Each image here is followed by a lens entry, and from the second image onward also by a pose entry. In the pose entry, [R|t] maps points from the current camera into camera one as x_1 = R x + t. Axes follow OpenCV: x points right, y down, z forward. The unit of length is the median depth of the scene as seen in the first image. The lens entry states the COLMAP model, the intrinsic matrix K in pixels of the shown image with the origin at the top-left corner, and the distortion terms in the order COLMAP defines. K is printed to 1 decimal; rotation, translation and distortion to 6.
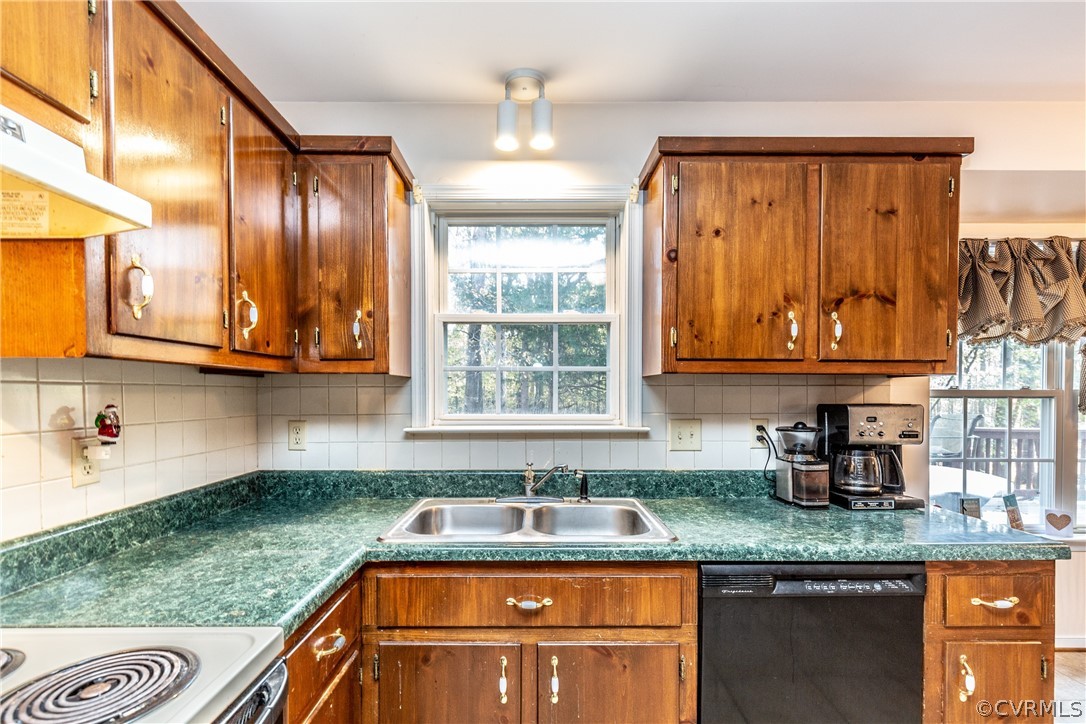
lens RADIAL K [[498.2, 0, 542.1], [0, 498.2, 402.3], [0, 0, 1]] dist [0.004242, 0.000357]
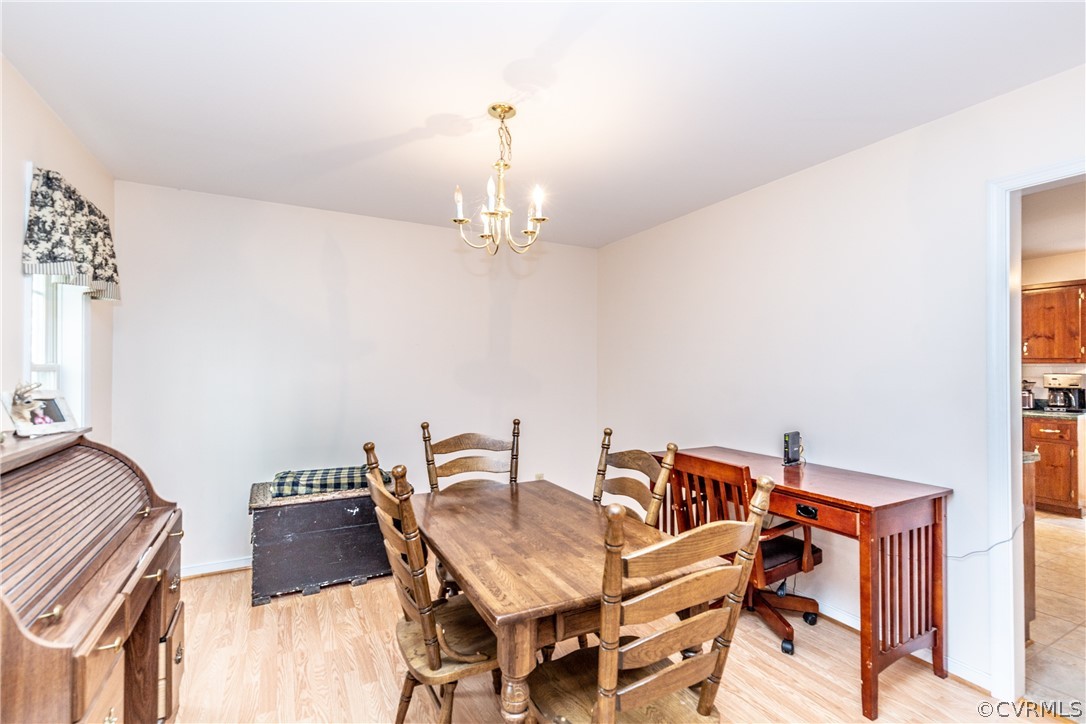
lens RADIAL K [[490.4, 0, 552.6], [0, 490.4, 364.1], [0, 0, 1]] dist [0.002409, -0.000254]
pose [[0.483002, -0.004233, -0.875609, 1.806354], [-0.023508, 0.999565, -0.017800, 0.069988], [0.875303, 0.029181, 0.482693, -2.942413]]
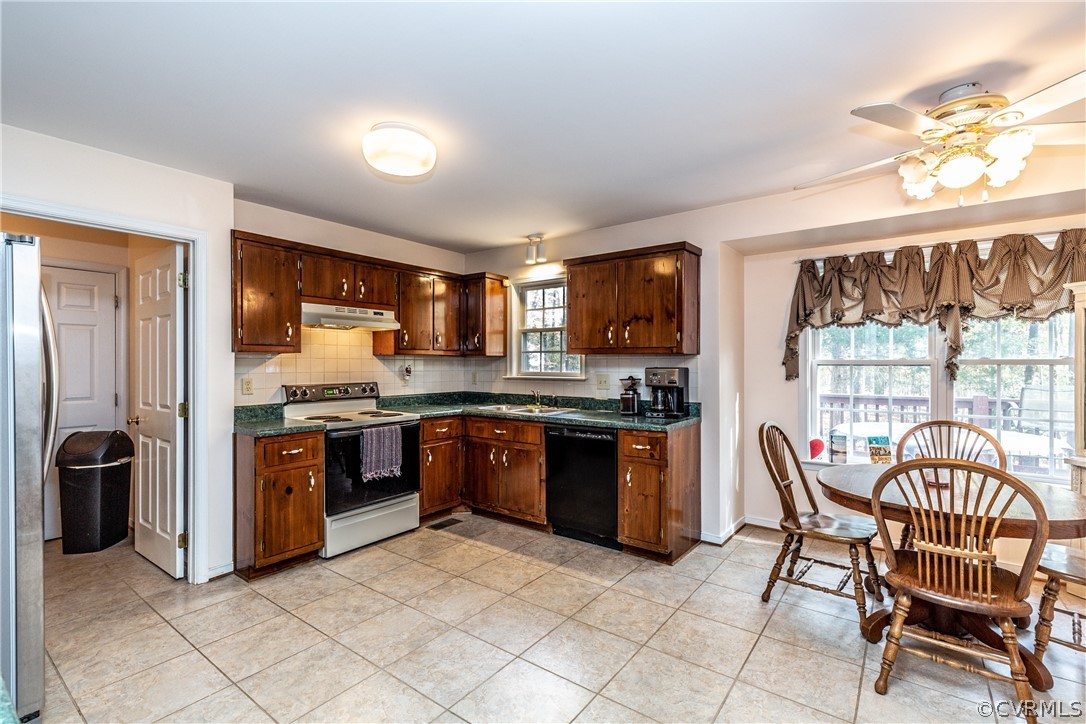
lens RADIAL K [[490.4, 0, 552.6], [0, 490.4, 364.1], [0, 0, 1]] dist [0.002409, -0.000254]
pose [[0.803051, 0.000413, -0.595910, 1.638209], [-0.012033, 0.999807, -0.015523, 0.028760], [0.595789, 0.019636, 0.802901, -0.985604]]
